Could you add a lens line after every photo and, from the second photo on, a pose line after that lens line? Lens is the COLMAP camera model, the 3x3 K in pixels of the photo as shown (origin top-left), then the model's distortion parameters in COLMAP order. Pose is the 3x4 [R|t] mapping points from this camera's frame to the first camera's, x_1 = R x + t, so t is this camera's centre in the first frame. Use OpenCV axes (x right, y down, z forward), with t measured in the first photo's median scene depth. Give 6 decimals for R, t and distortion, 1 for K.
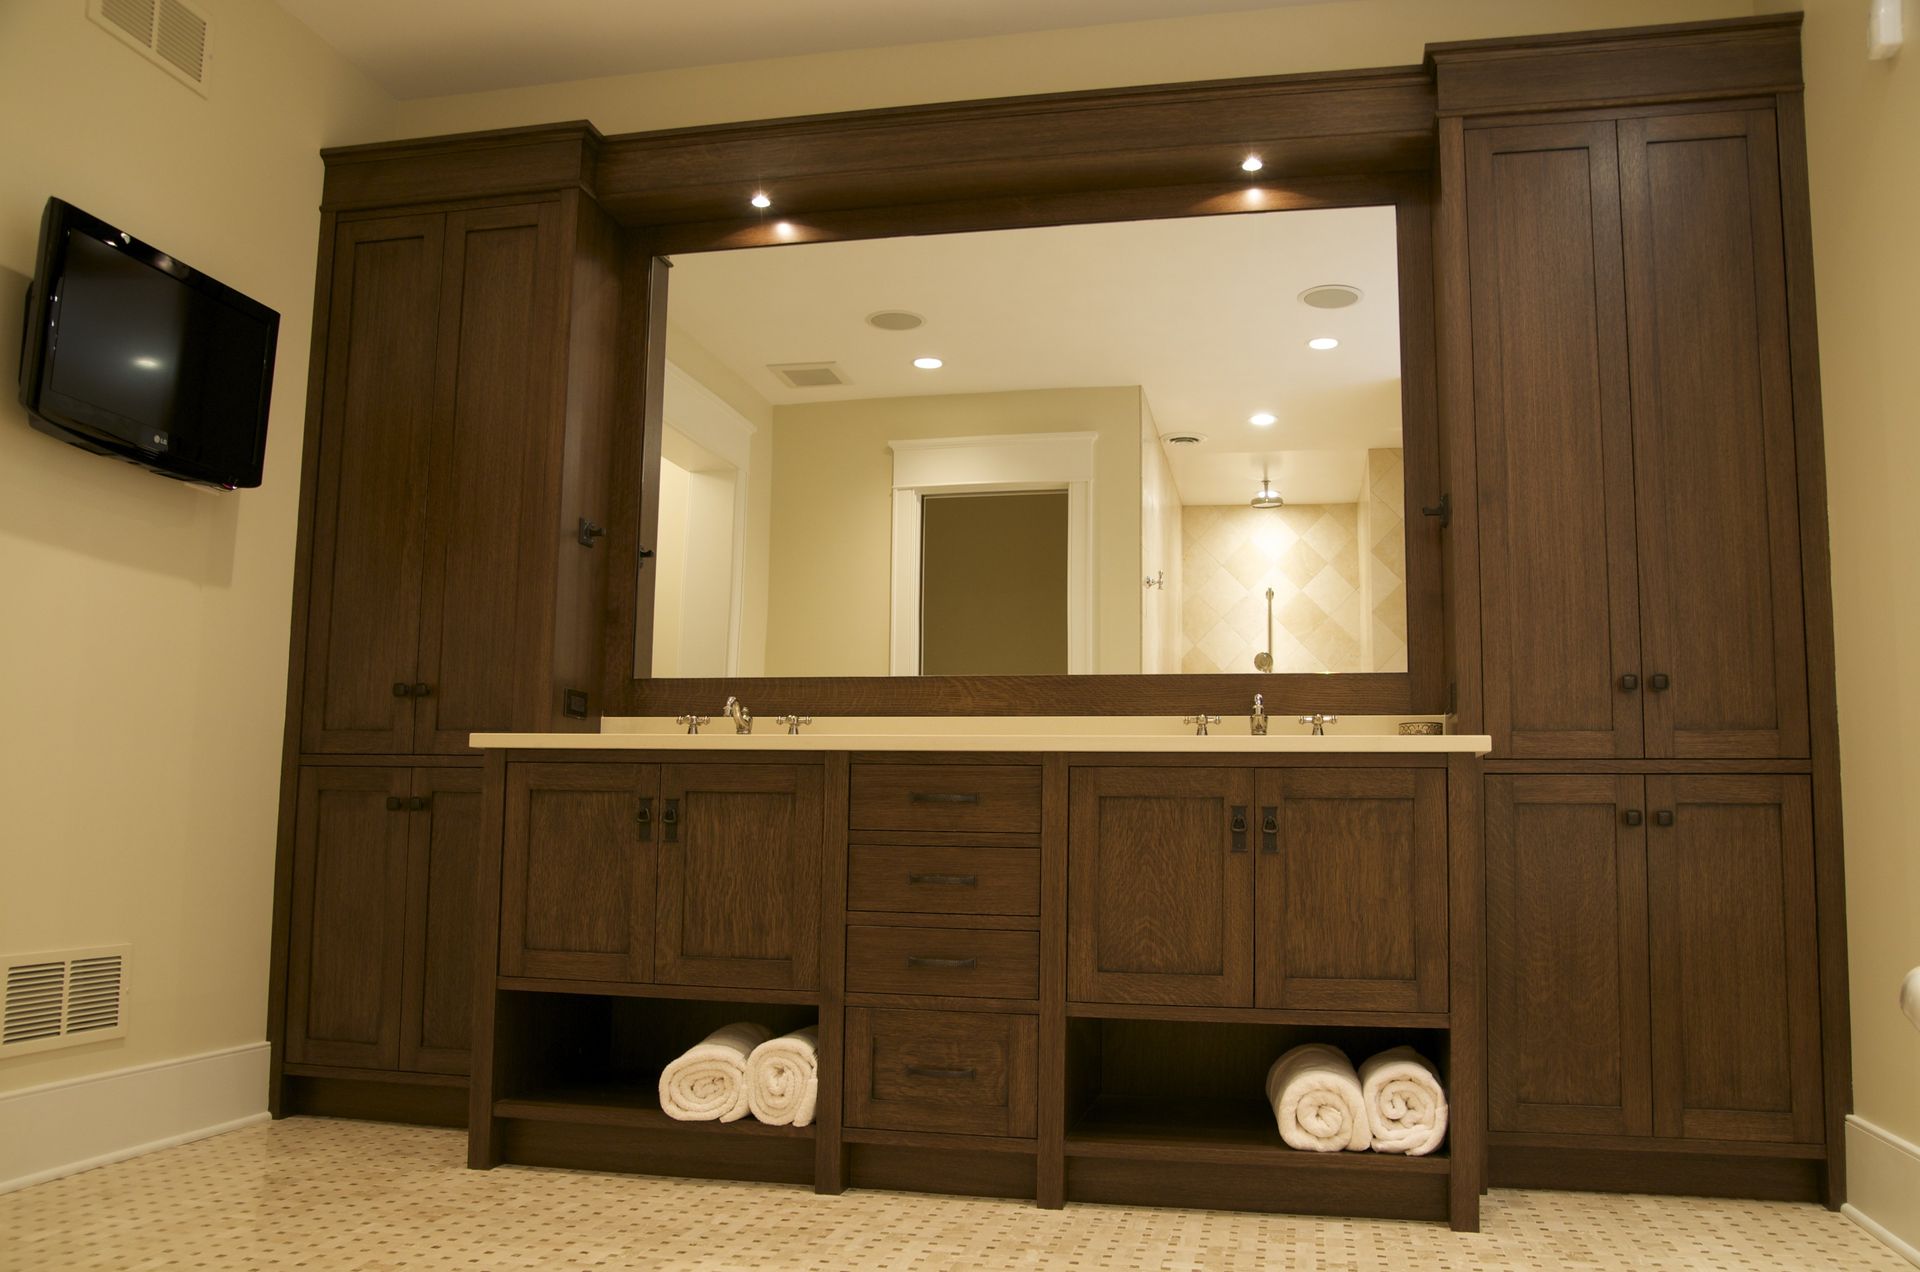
lens RADIAL K [[1525.5, 0, 957.9], [0, 1525.5, 636.9], [0, 0, 1]] dist [-0.124427, 0.121311]
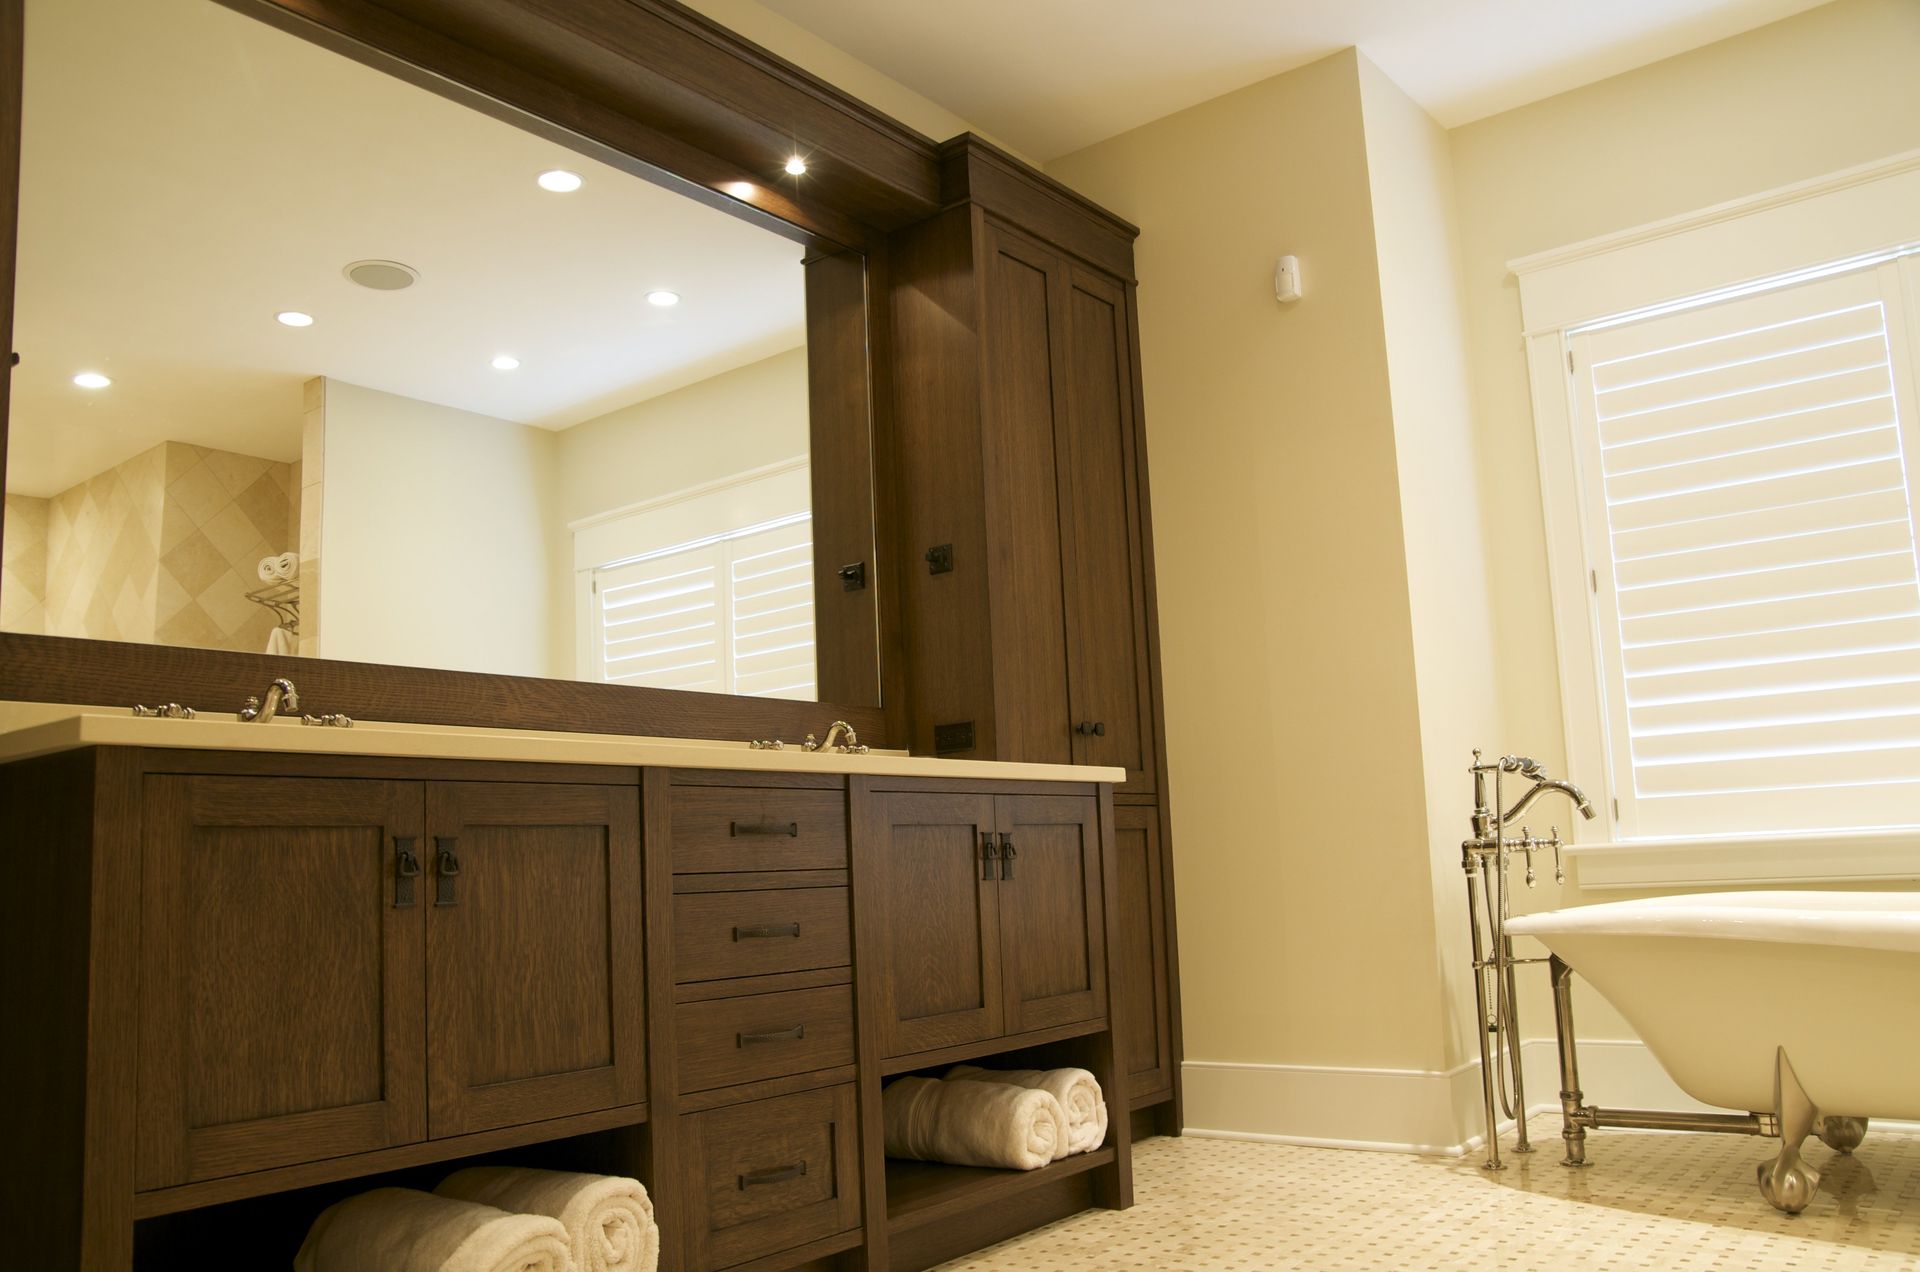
lens RADIAL K [[1525.5, 0, 963.1], [0, 1525.5, 639.1], [0, 0, 1]] dist [-0.124427, 0.121311]
pose [[0.426243, 0.101184, 0.898932, -0.685675], [-0.063954, 0.994609, -0.081629, 0.064591], [-0.902345, -0.022697, 0.430416, 0.561605]]
